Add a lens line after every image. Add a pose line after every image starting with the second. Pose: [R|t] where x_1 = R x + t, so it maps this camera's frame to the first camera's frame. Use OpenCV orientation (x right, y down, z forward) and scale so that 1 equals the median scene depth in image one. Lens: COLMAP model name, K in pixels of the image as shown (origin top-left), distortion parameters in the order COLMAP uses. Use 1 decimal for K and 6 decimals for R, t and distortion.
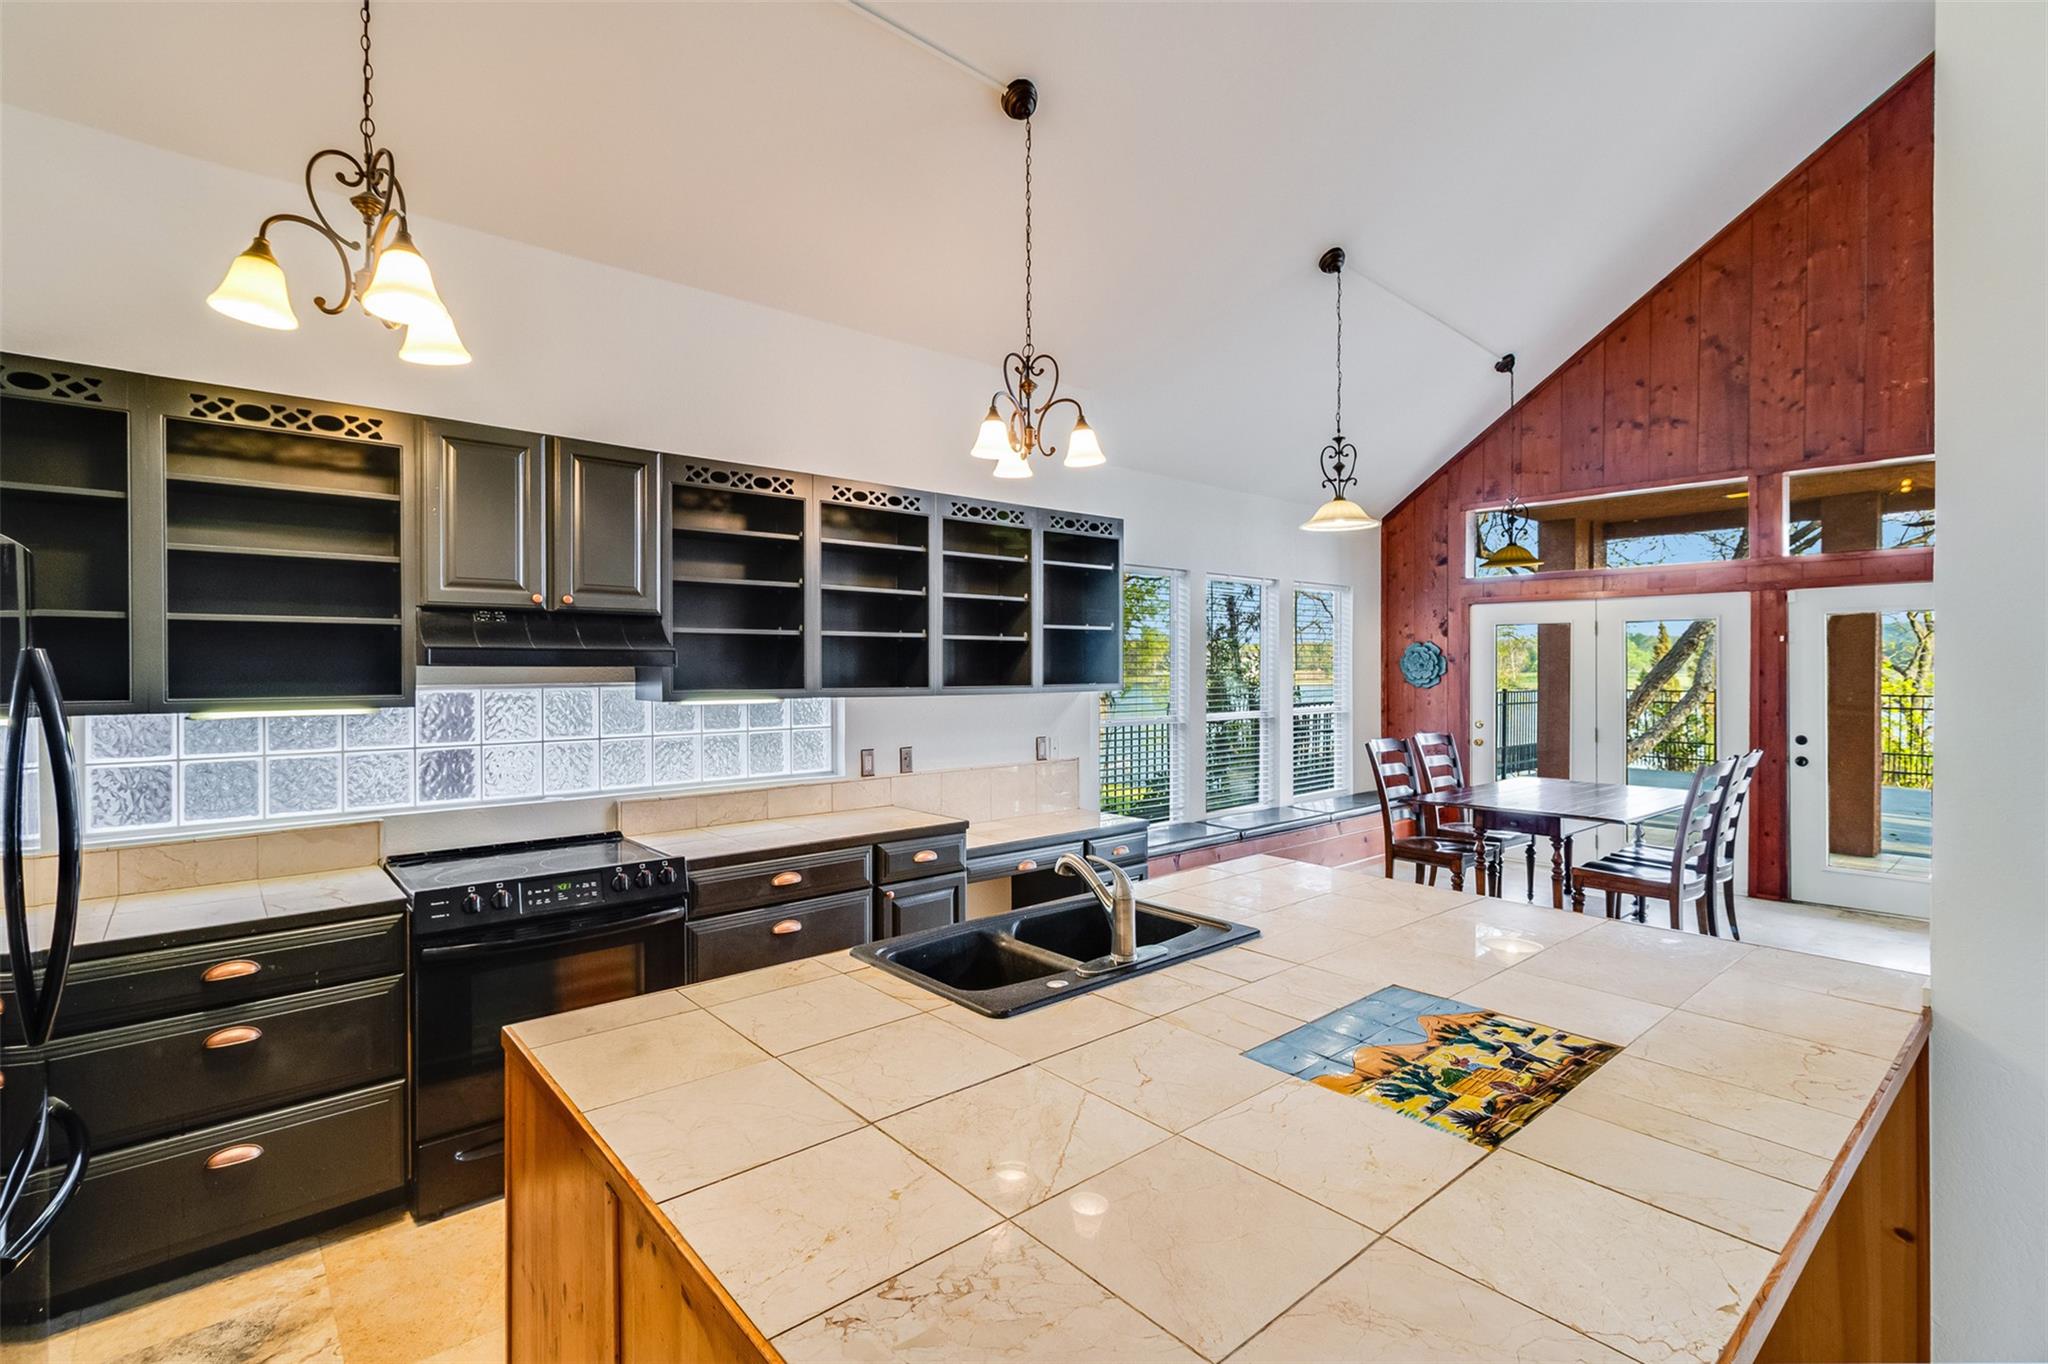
lens RADIAL K [[943.8, 0, 1030.0], [0, 943.8, 656.9], [0, 0, 1]] dist [0.004723, -0.000367]
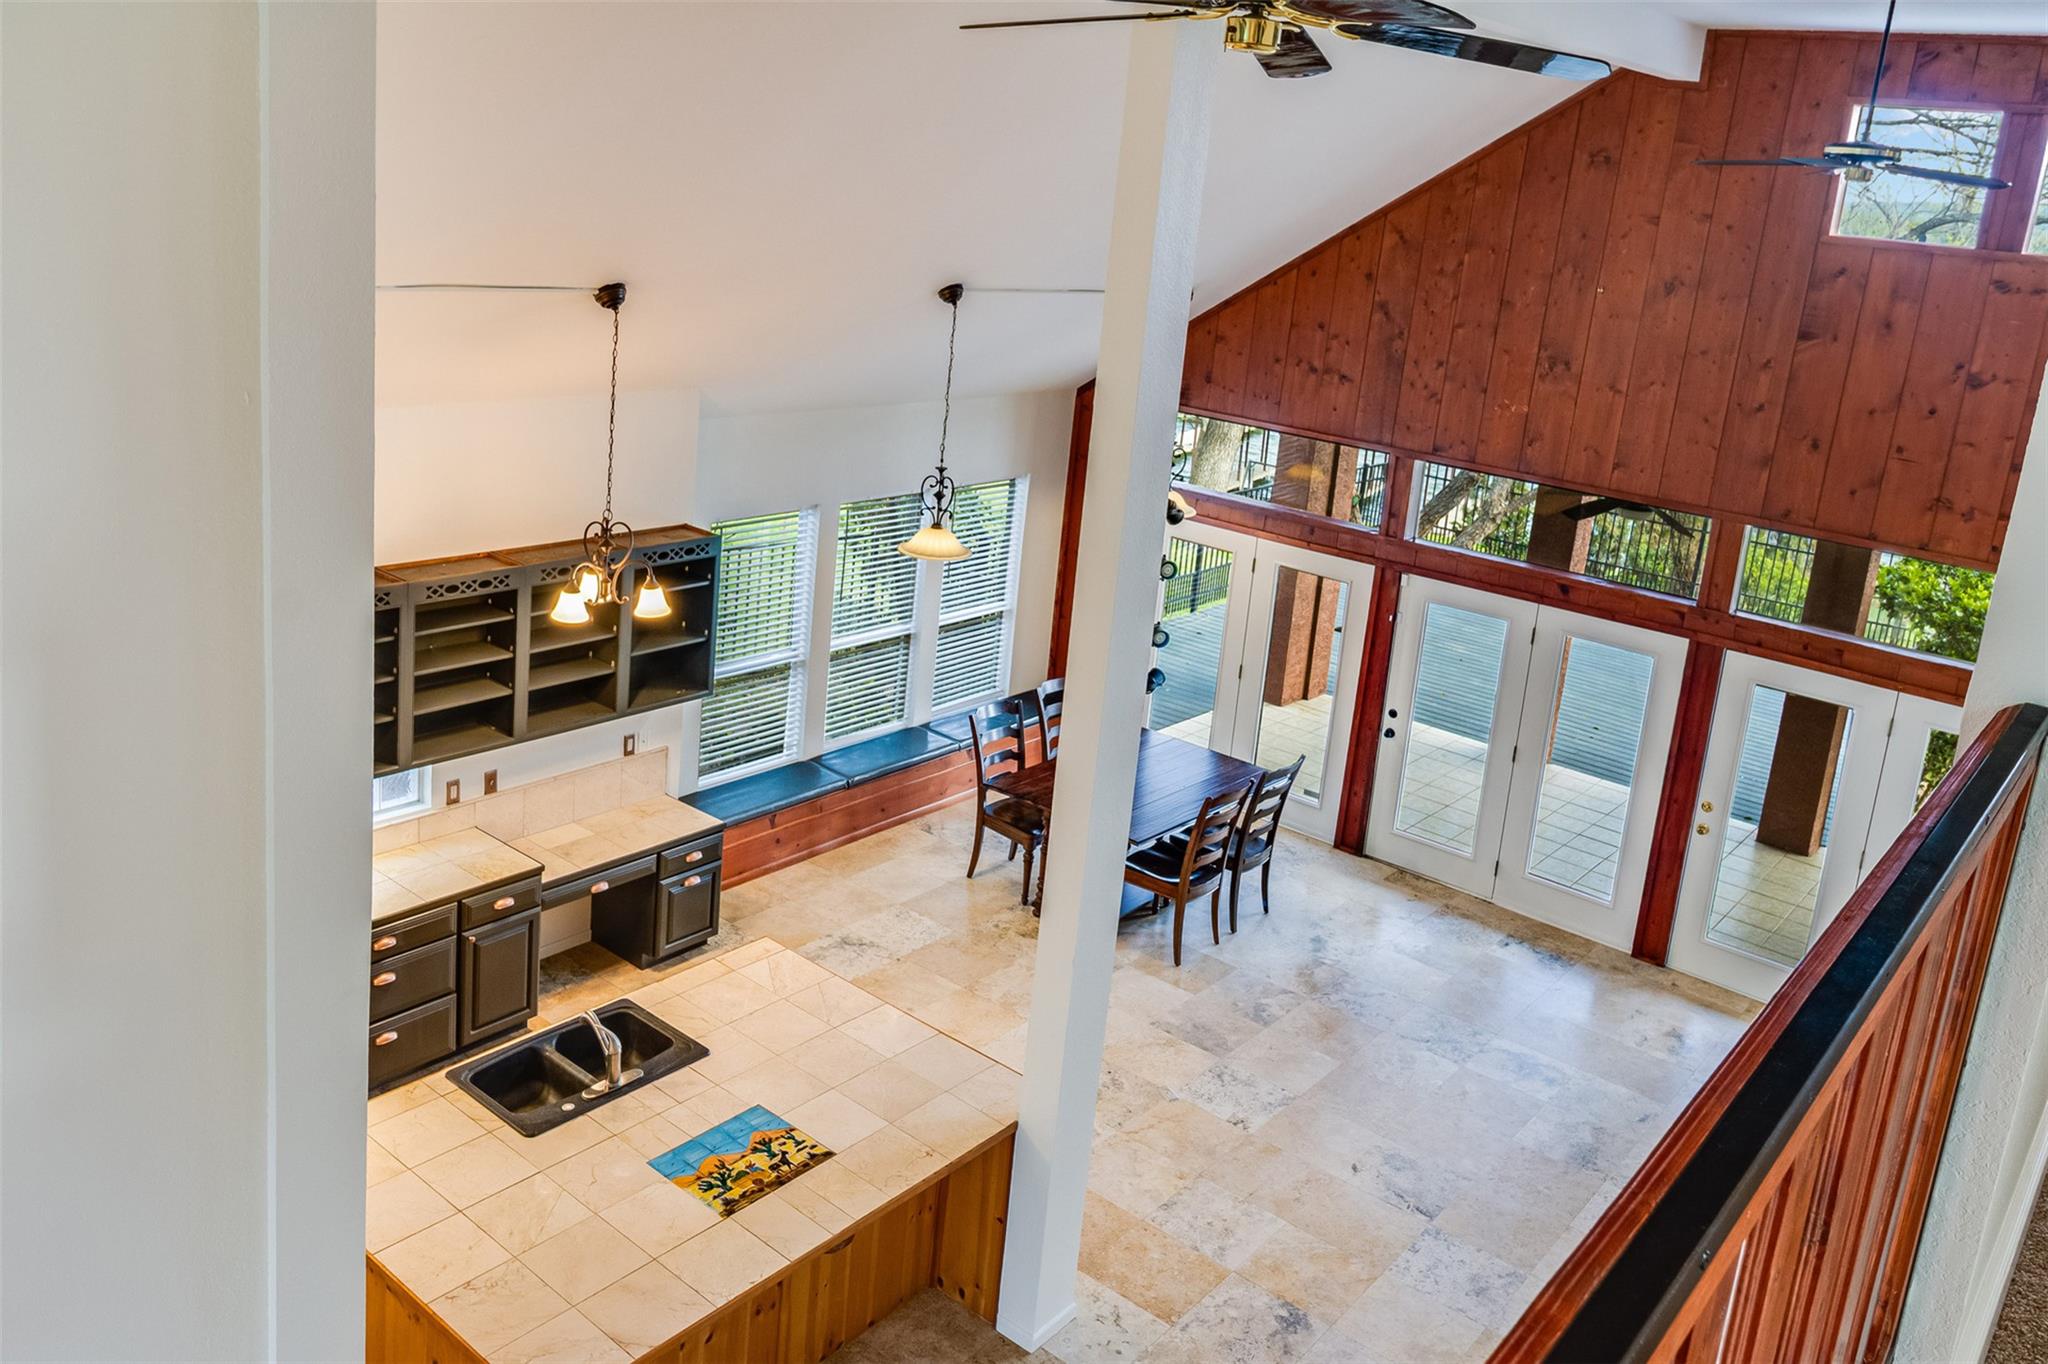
lens RADIAL K [[1601.7, 0, 1021.4], [0, 1601.7, 505.7], [0, 0, 1]] dist [0.014095, -0.005990]
pose [[0.981049, 0.056814, 0.185243, 0.093149], [-0.096340, 0.972521, 0.211947, -0.570894], [-0.168111, -0.225777, 0.959564, -0.692744]]
